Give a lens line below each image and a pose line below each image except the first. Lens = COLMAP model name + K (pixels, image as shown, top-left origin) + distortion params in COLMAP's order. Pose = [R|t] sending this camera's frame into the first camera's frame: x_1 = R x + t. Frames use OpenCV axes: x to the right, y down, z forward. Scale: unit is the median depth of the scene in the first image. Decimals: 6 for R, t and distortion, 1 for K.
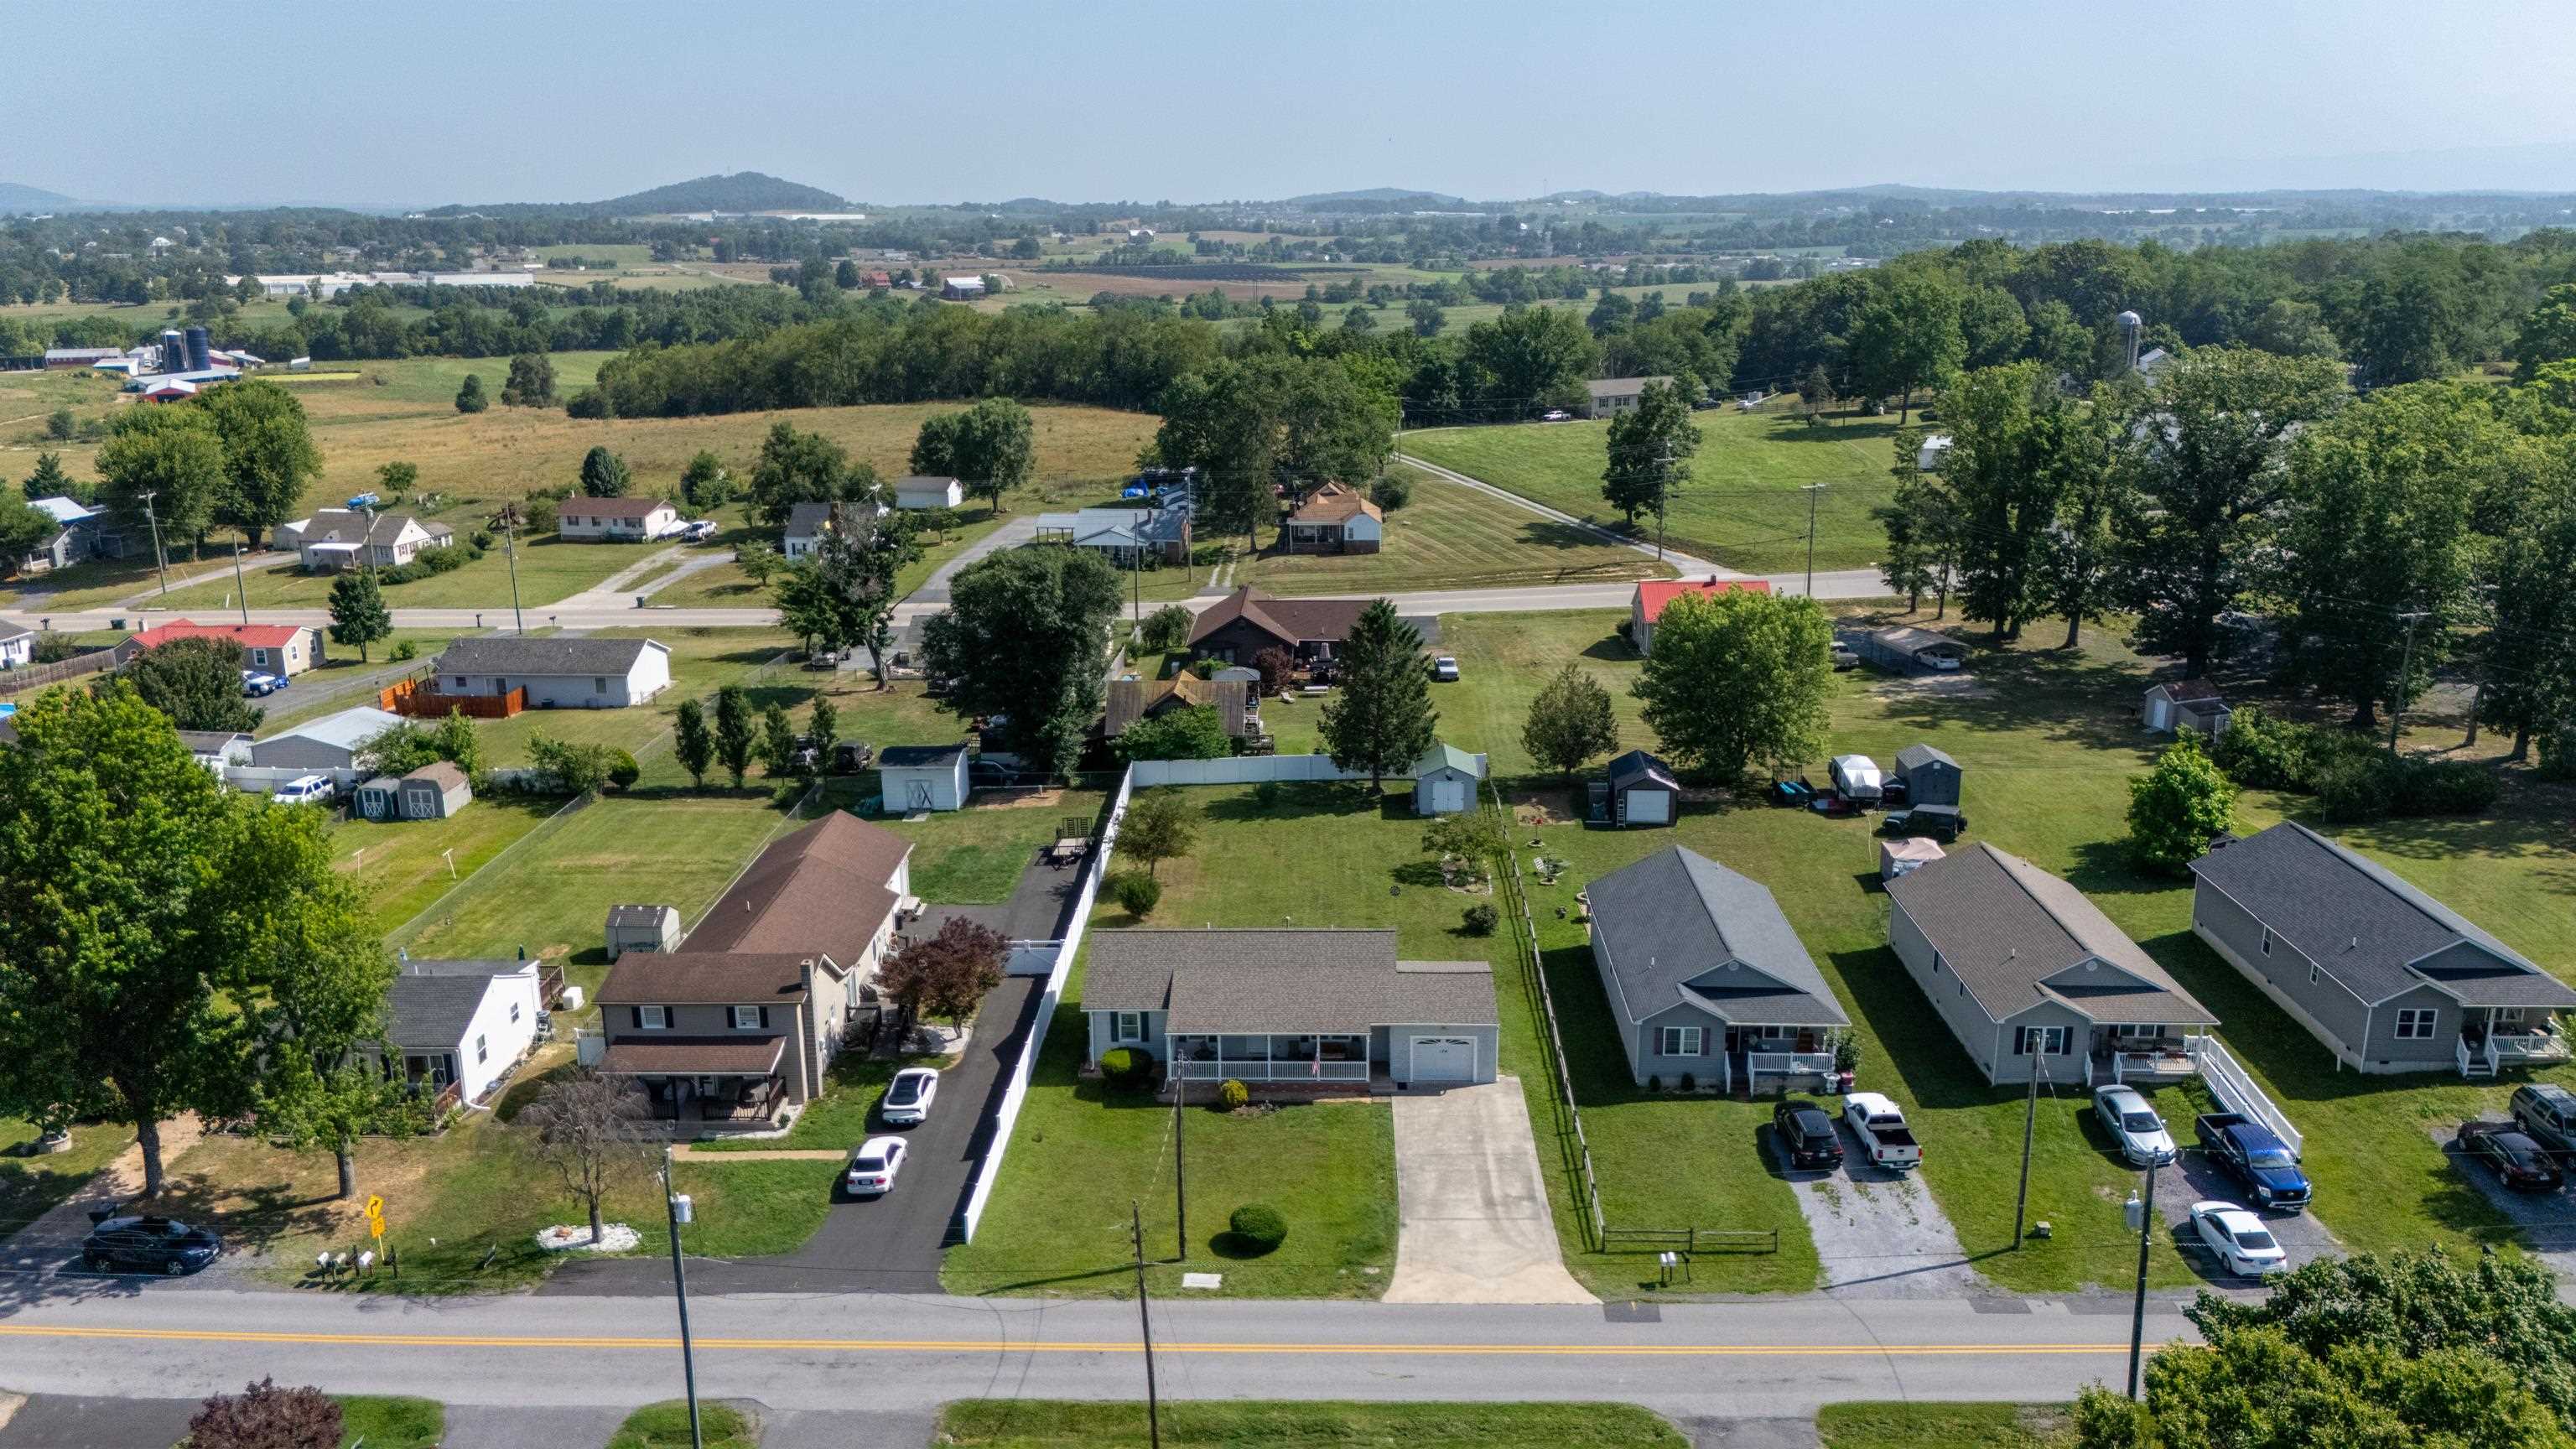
lens RADIAL K [[1892.4, 0, 1288.0], [0, 1892.4, 724.5], [0, 0, 1]] dist [0.092260, -0.123549]
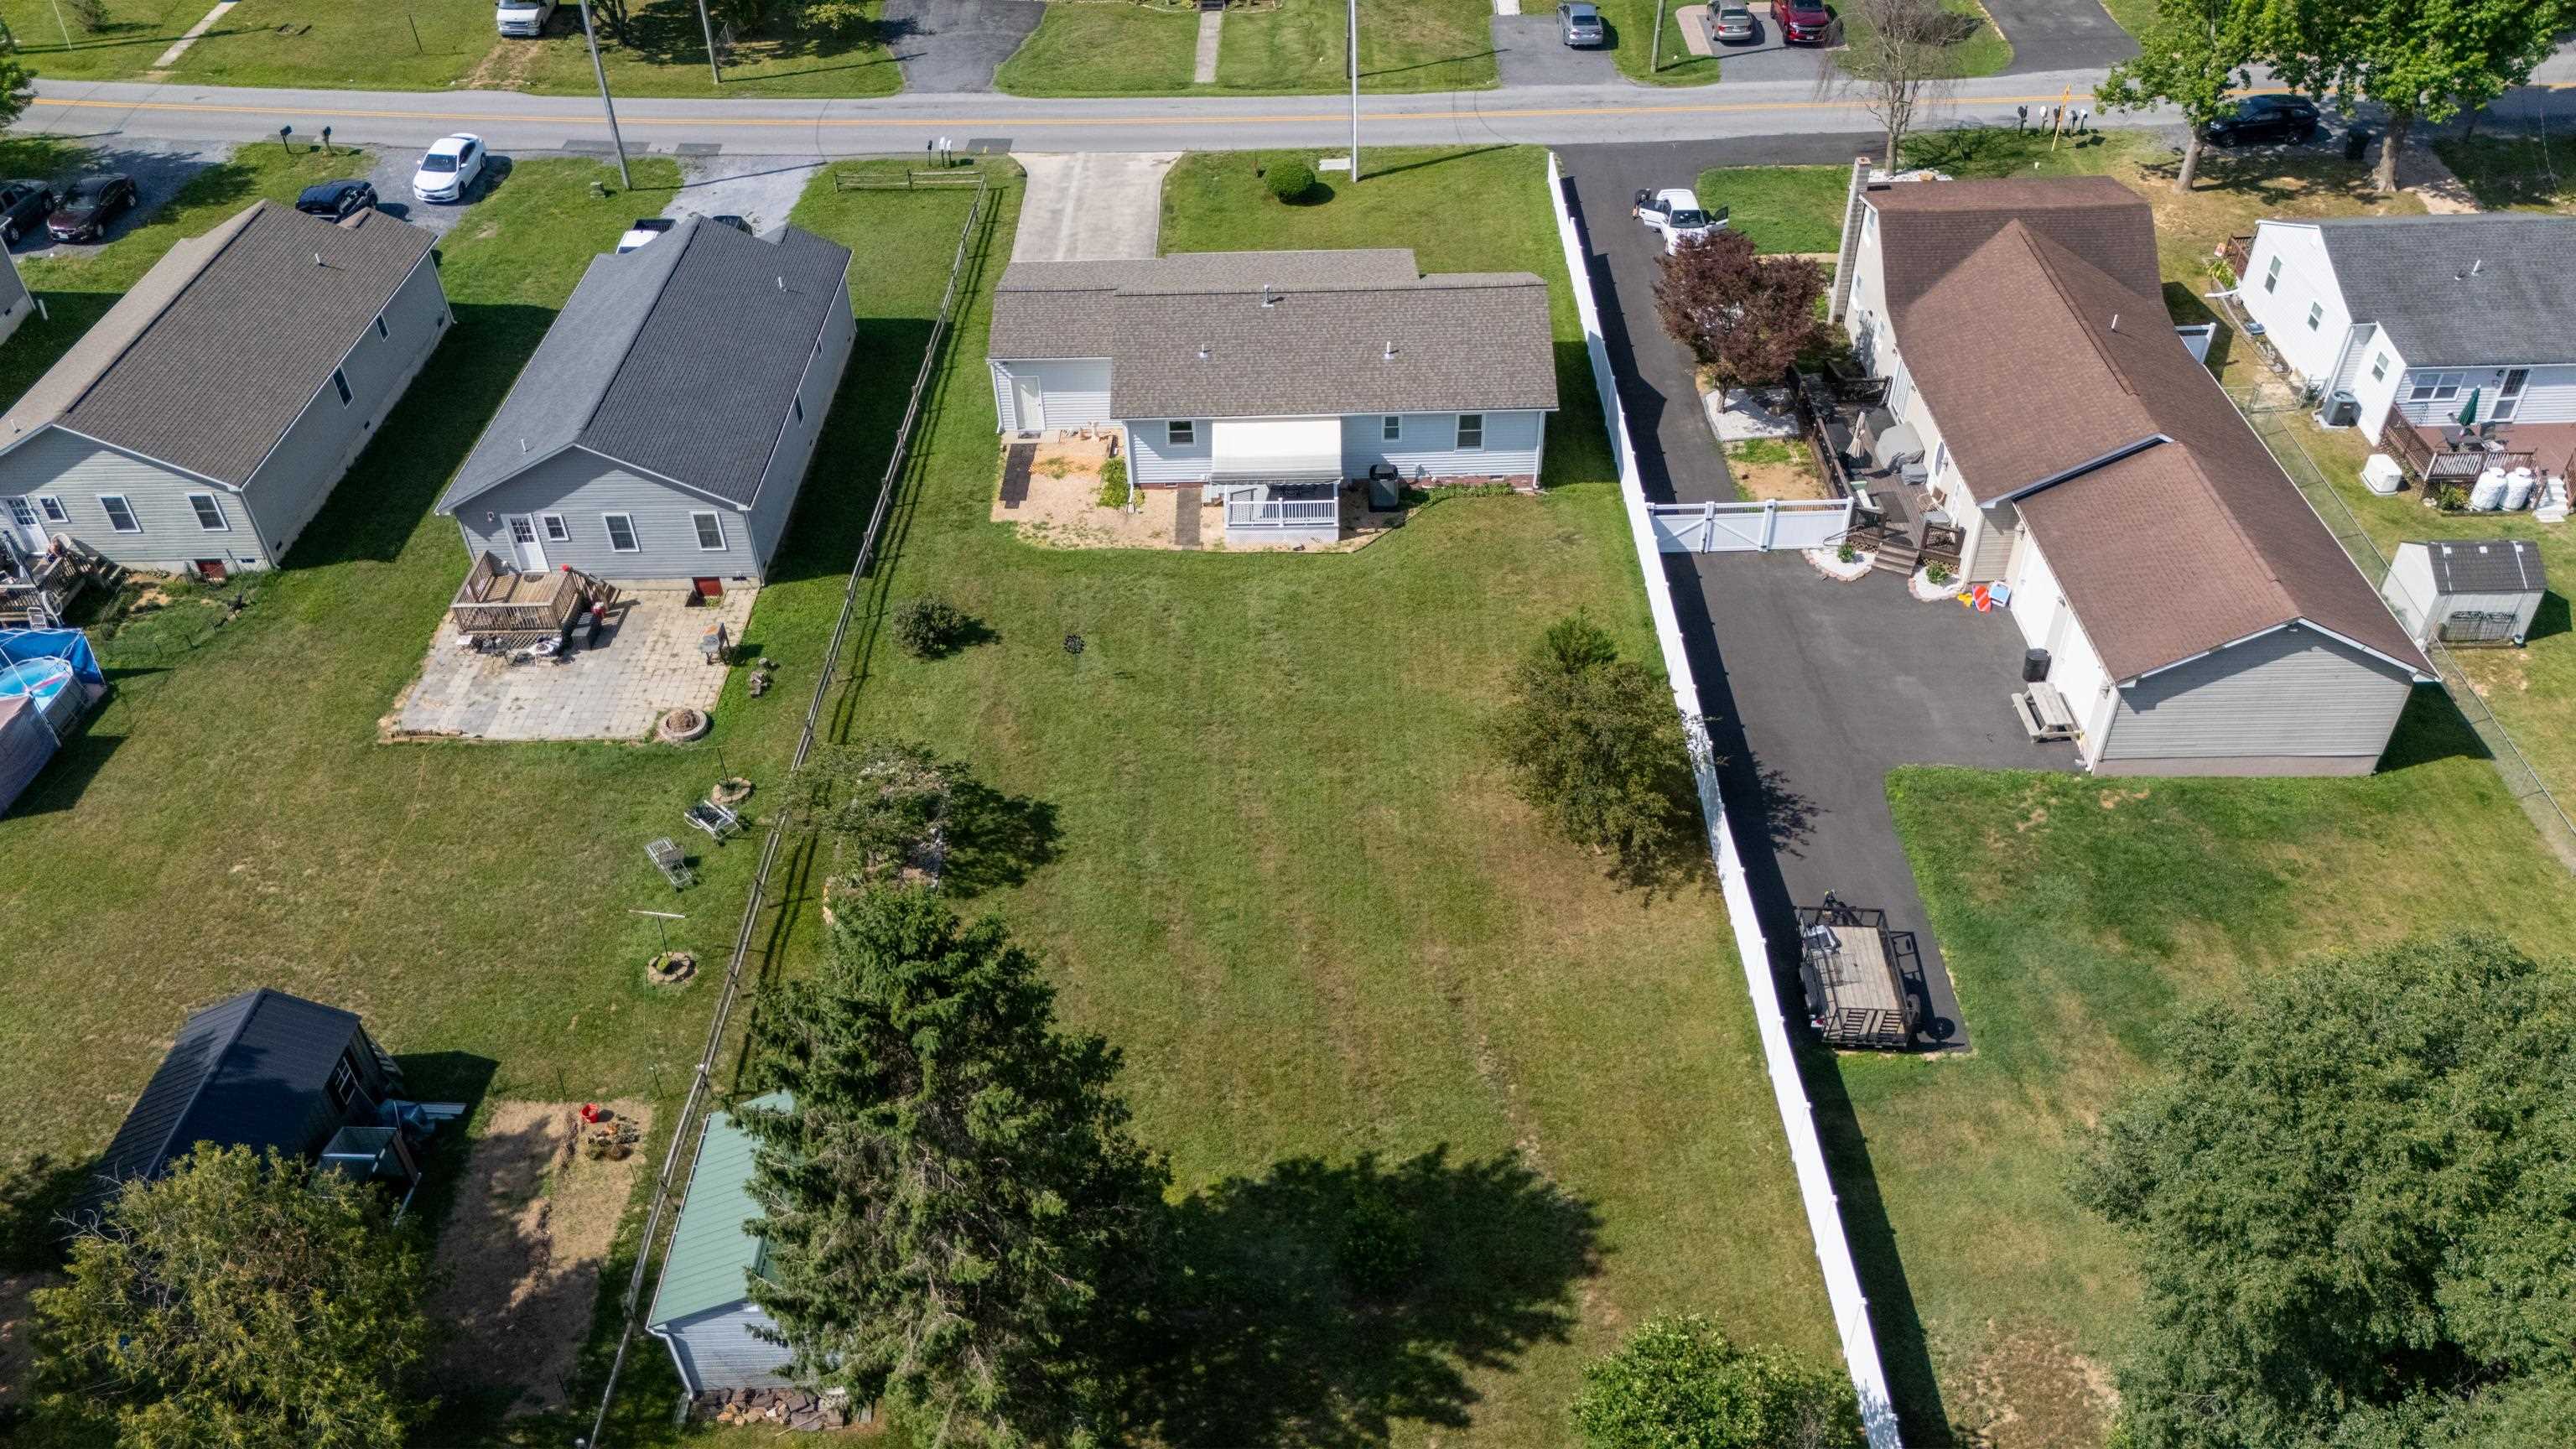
lens RADIAL K [[1901.1, 0, 1287.5], [0, 1901.1, 730.3], [0, 0, 1]] dist [0.068902, -0.070396]
pose [[-0.999084, 0.042774, 0.001394, -0.001495], [0.025785, 0.575623, 0.817308, -0.334874], [0.034157, 0.816595, -0.576199, 1.373031]]
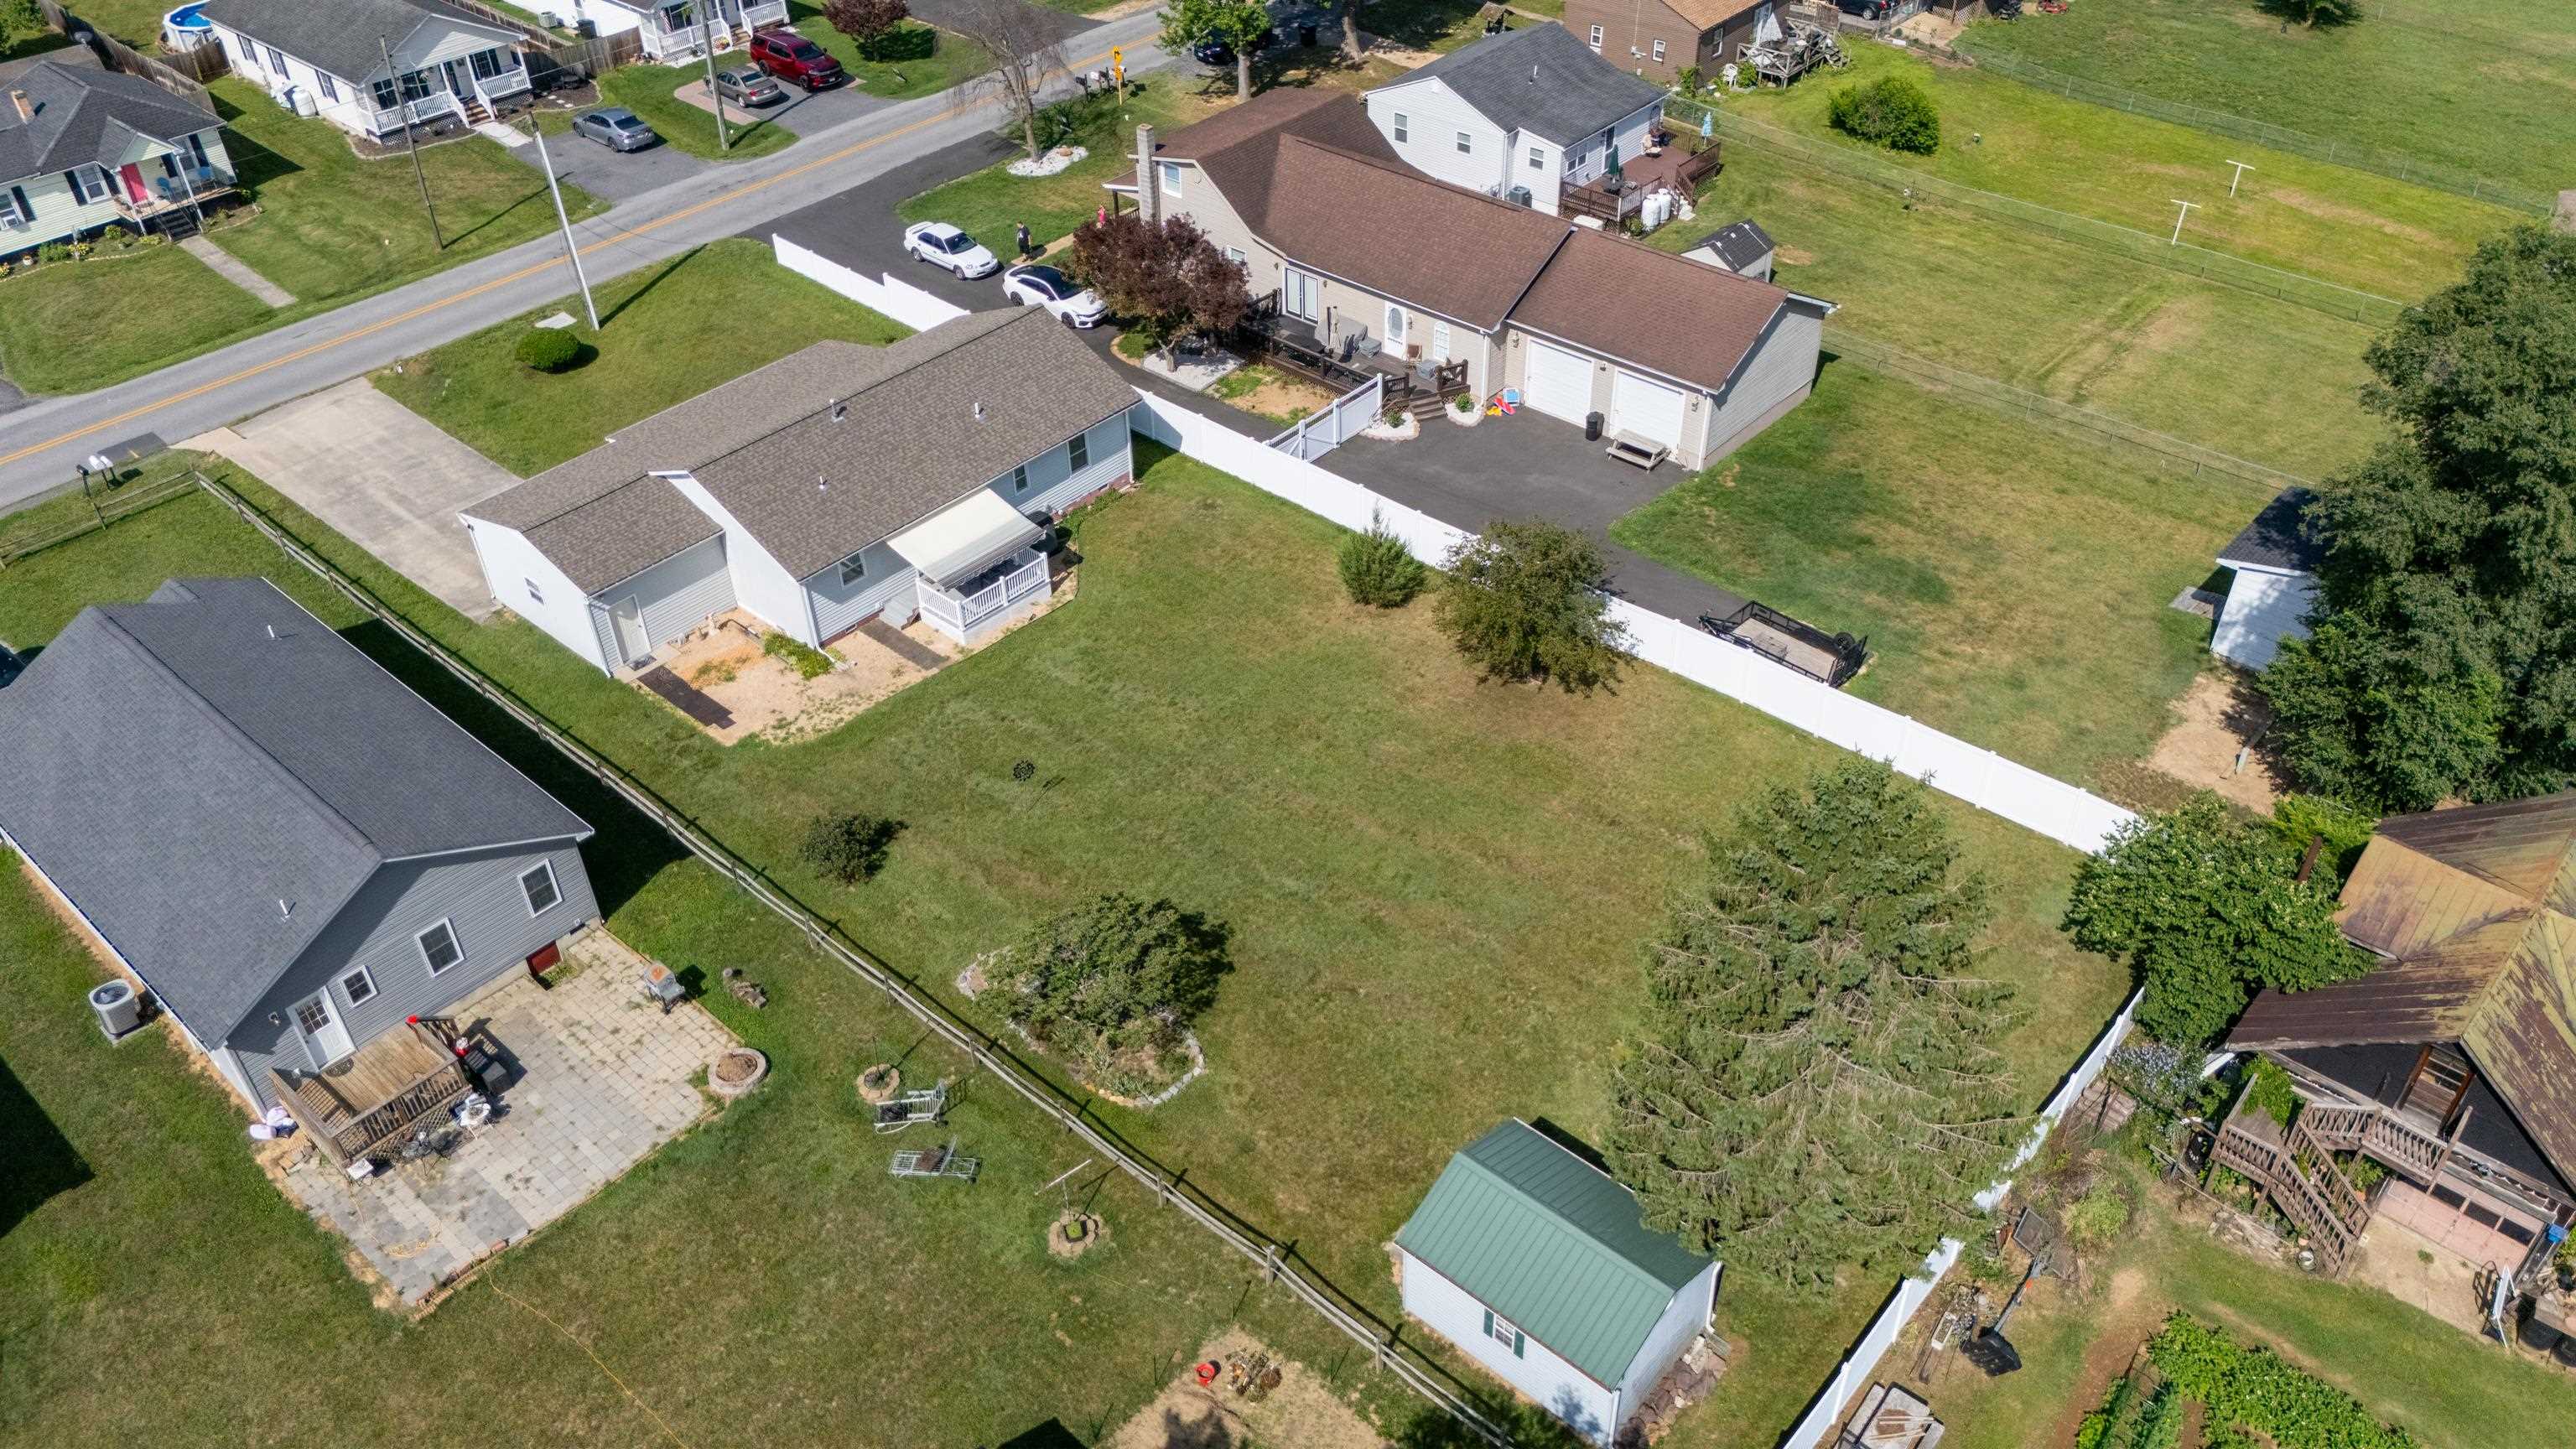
lens RADIAL K [[1901.1, 0, 1287.5], [0, 1901.1, 730.3], [0, 0, 1]] dist [0.068902, -0.070396]
pose [[-0.641997, 0.495464, -0.585112, 0.306755], [-0.175573, 0.647866, 0.741245, -0.306271], [0.746334, 0.578607, -0.328937, 1.253837]]
